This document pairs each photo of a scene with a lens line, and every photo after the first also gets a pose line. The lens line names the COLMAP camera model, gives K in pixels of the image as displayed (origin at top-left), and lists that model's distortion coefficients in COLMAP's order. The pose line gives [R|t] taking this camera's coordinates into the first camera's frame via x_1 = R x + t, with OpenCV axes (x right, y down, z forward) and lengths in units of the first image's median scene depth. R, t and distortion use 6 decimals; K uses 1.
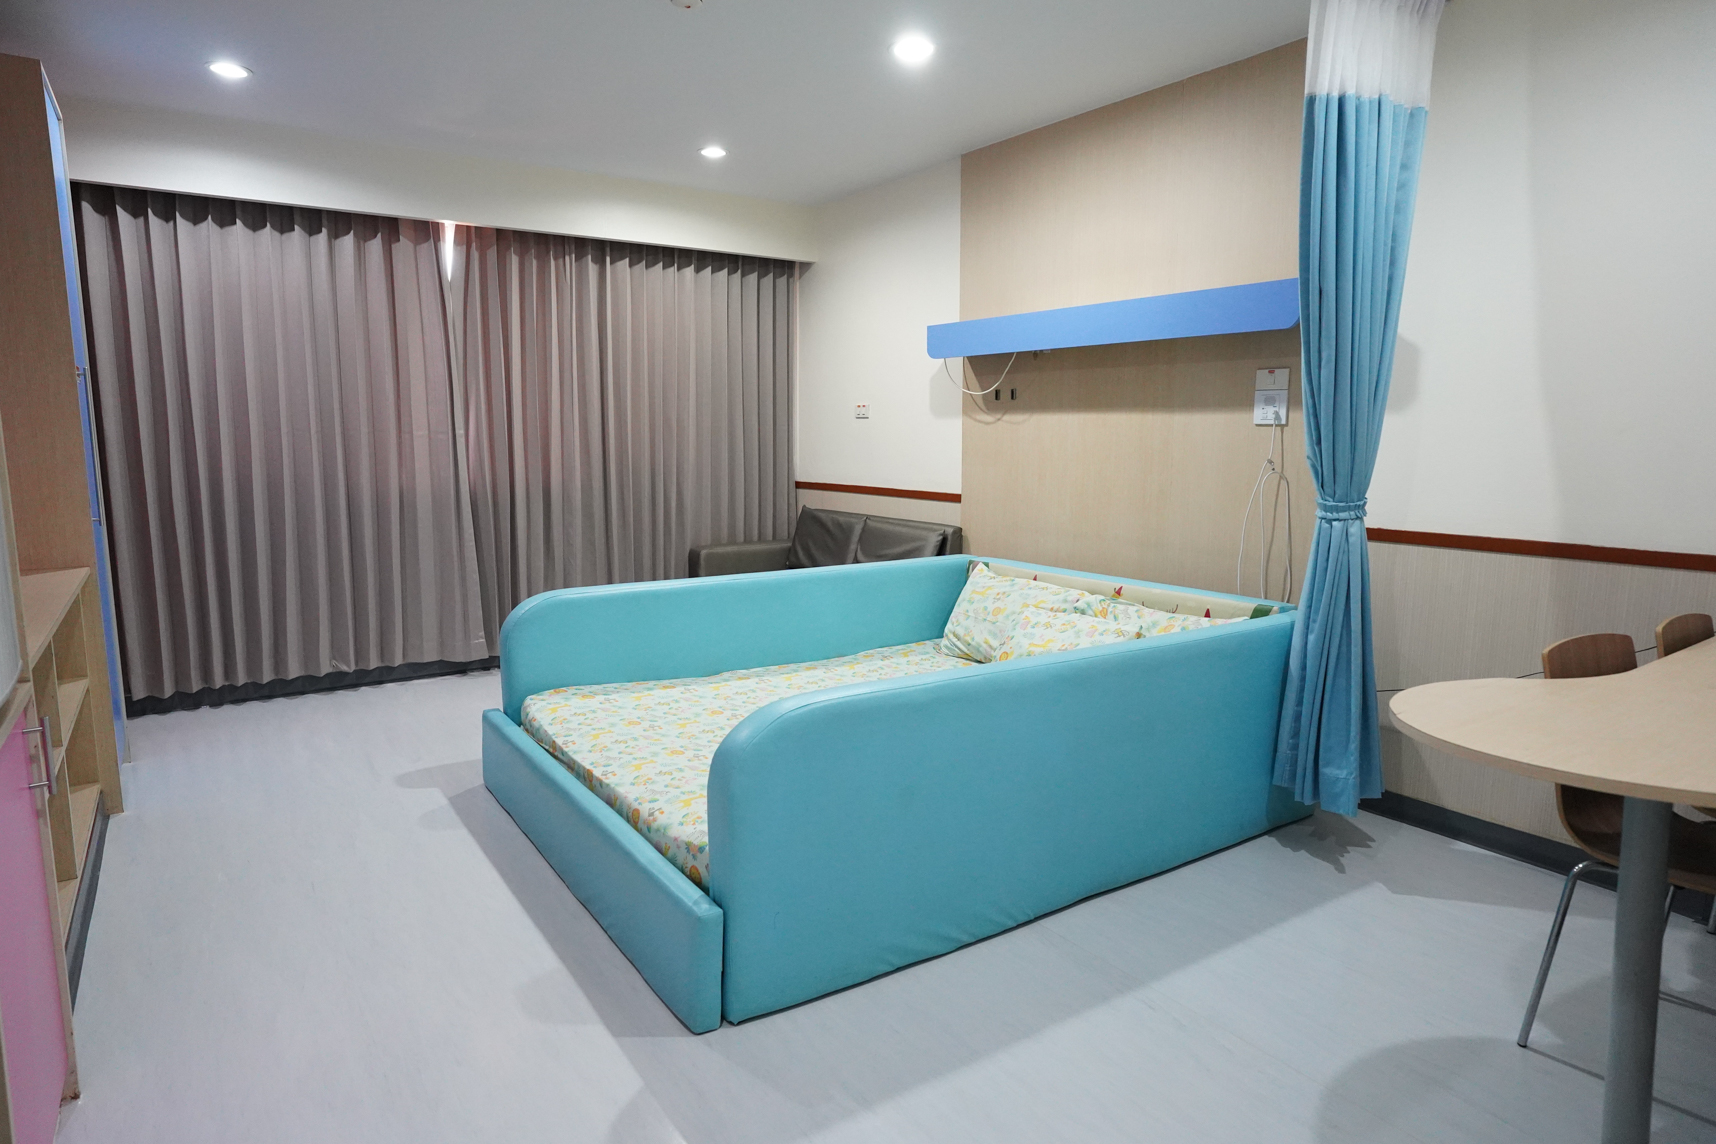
lens RADIAL K [[1010.0, 0, 858.0], [0, 1010.0, 572.0], [0, 0, 1]] dist [-0.005674, -0.000995]
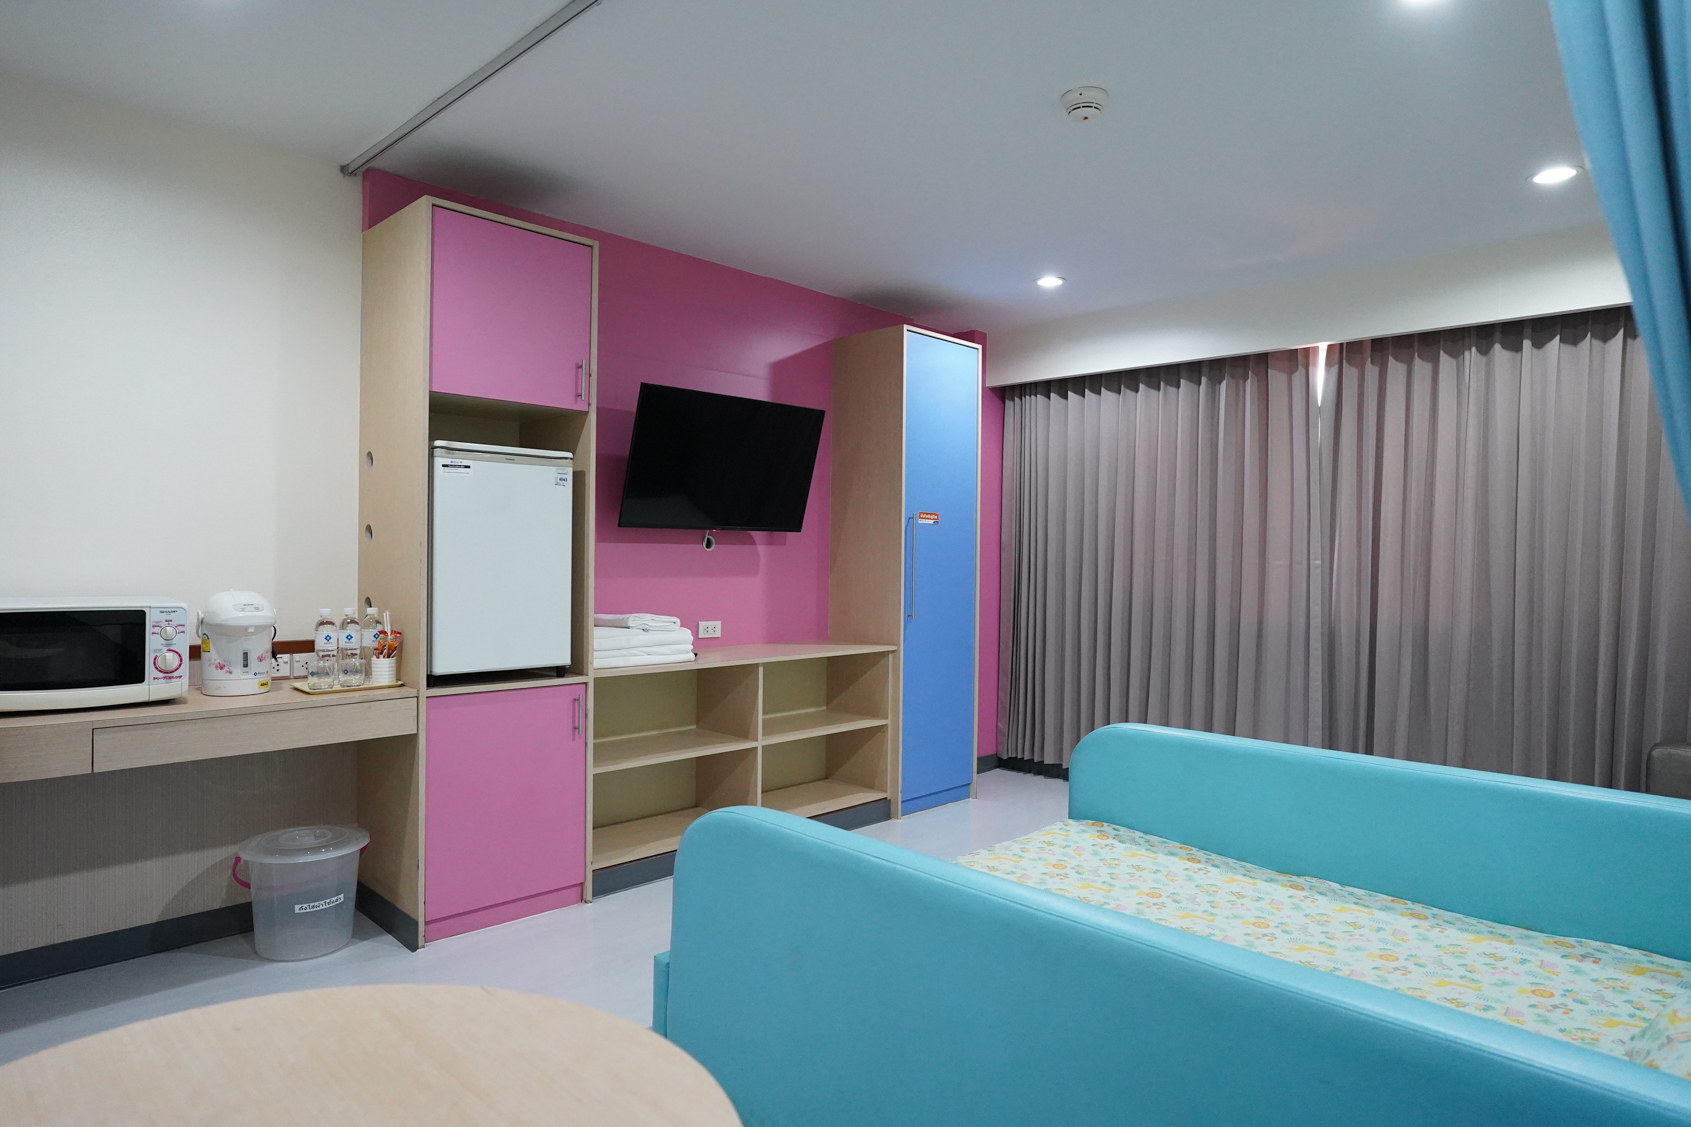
lens RADIAL K [[1045.8, 0, 845.5], [0, 1045.8, 563.5], [0, 0, 1]] dist [0.040132, 0.000682]
pose [[0.206088, 0.015835, -0.978405, 0.576958], [-0.145542, 0.989244, -0.014646, -0.072987], [0.967649, 0.145417, 0.206176, 0.461549]]
